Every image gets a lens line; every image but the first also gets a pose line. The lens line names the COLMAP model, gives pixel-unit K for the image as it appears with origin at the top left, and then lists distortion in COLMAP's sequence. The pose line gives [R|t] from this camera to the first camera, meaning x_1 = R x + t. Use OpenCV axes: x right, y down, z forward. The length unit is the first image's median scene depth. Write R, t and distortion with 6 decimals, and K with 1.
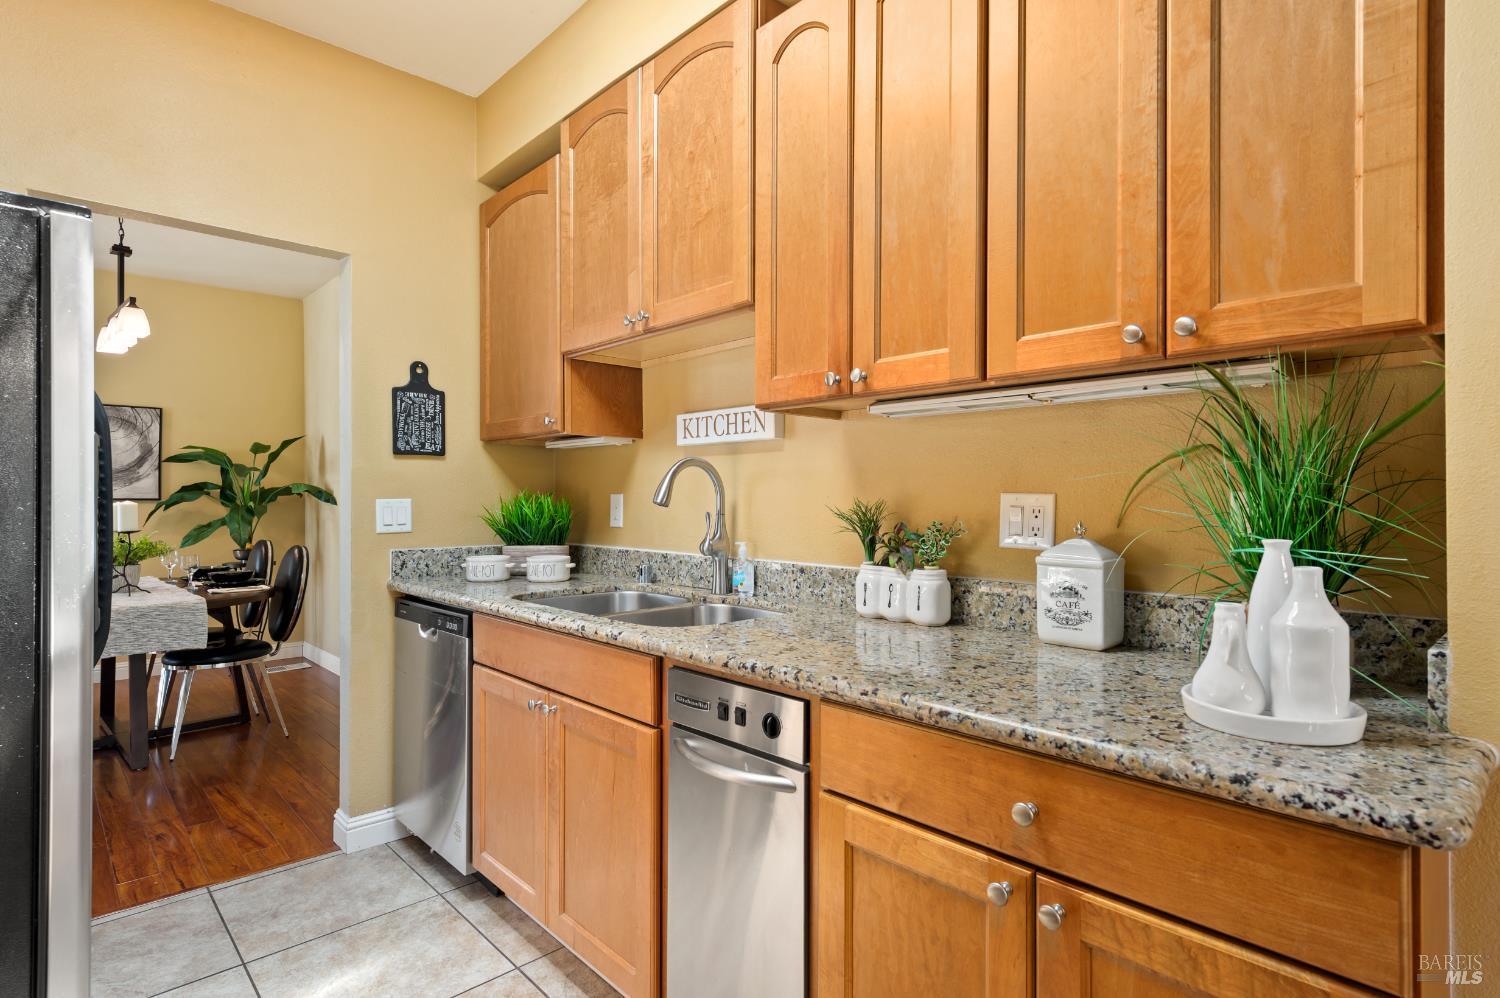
lens RADIAL K [[780.9, 0, 743.4], [0, 780.9, 498.8], [0, 0, 1]] dist [-0.002496, -0.000088]
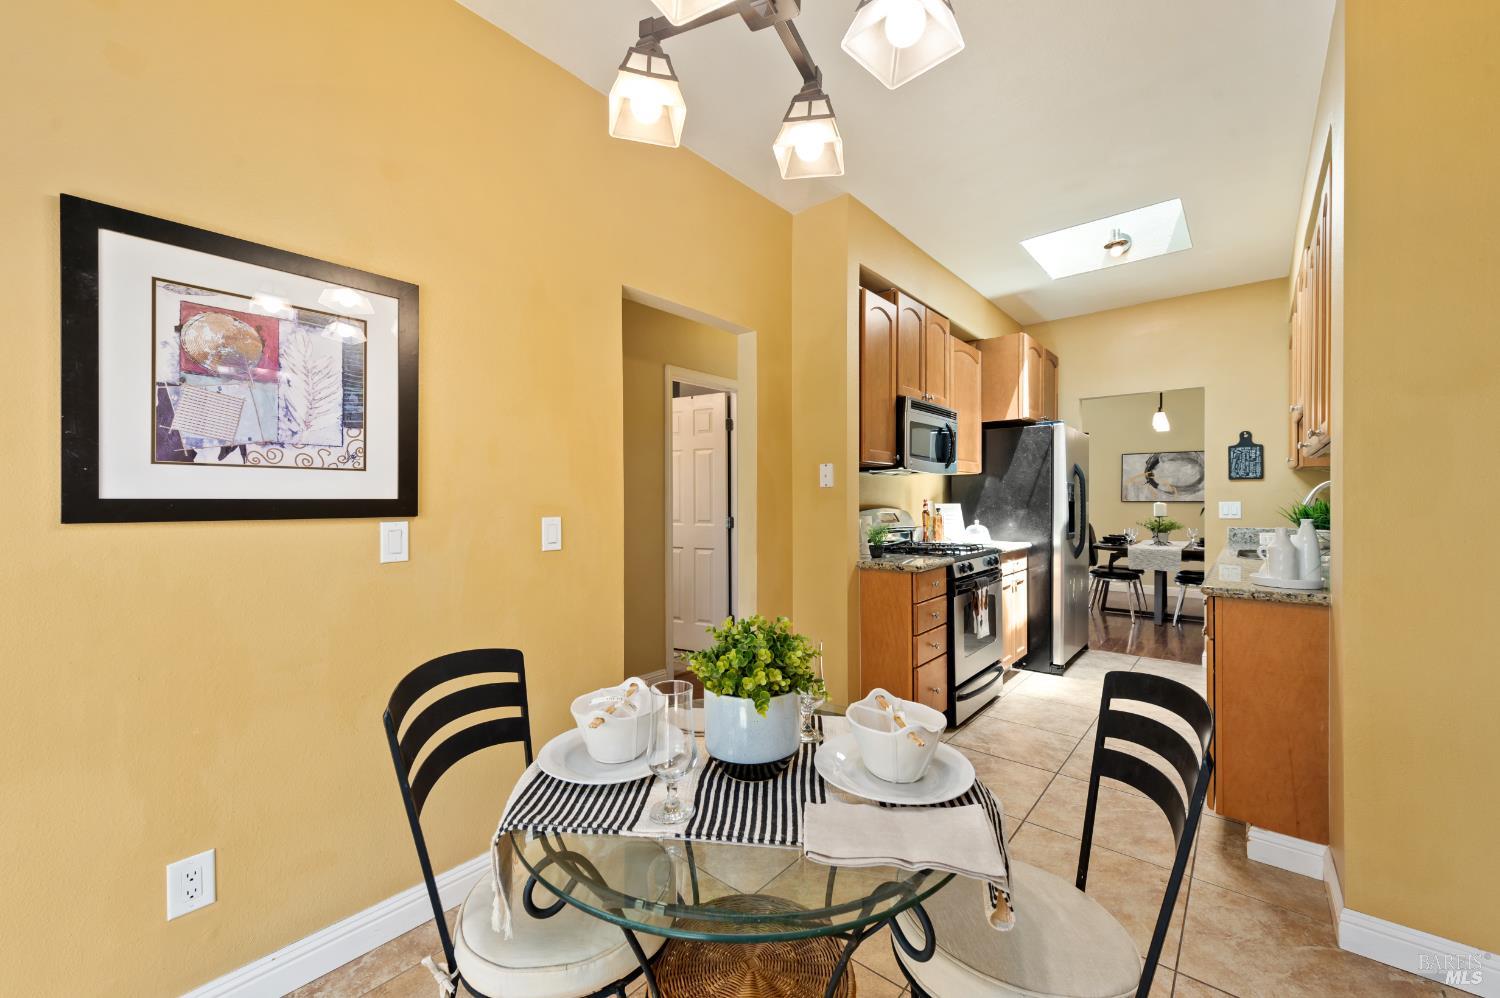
lens RADIAL K [[591.4, 0, 745.3], [0, 591.4, 504.0], [0, 0, 1]] dist [0.009799, -0.002856]
pose [[0.128432, -0.004163, -0.991710, 0.893207], [-0.002403, 0.999987, -0.004509, 0.015163], [0.991715, 0.002962, 0.128420, -0.422539]]
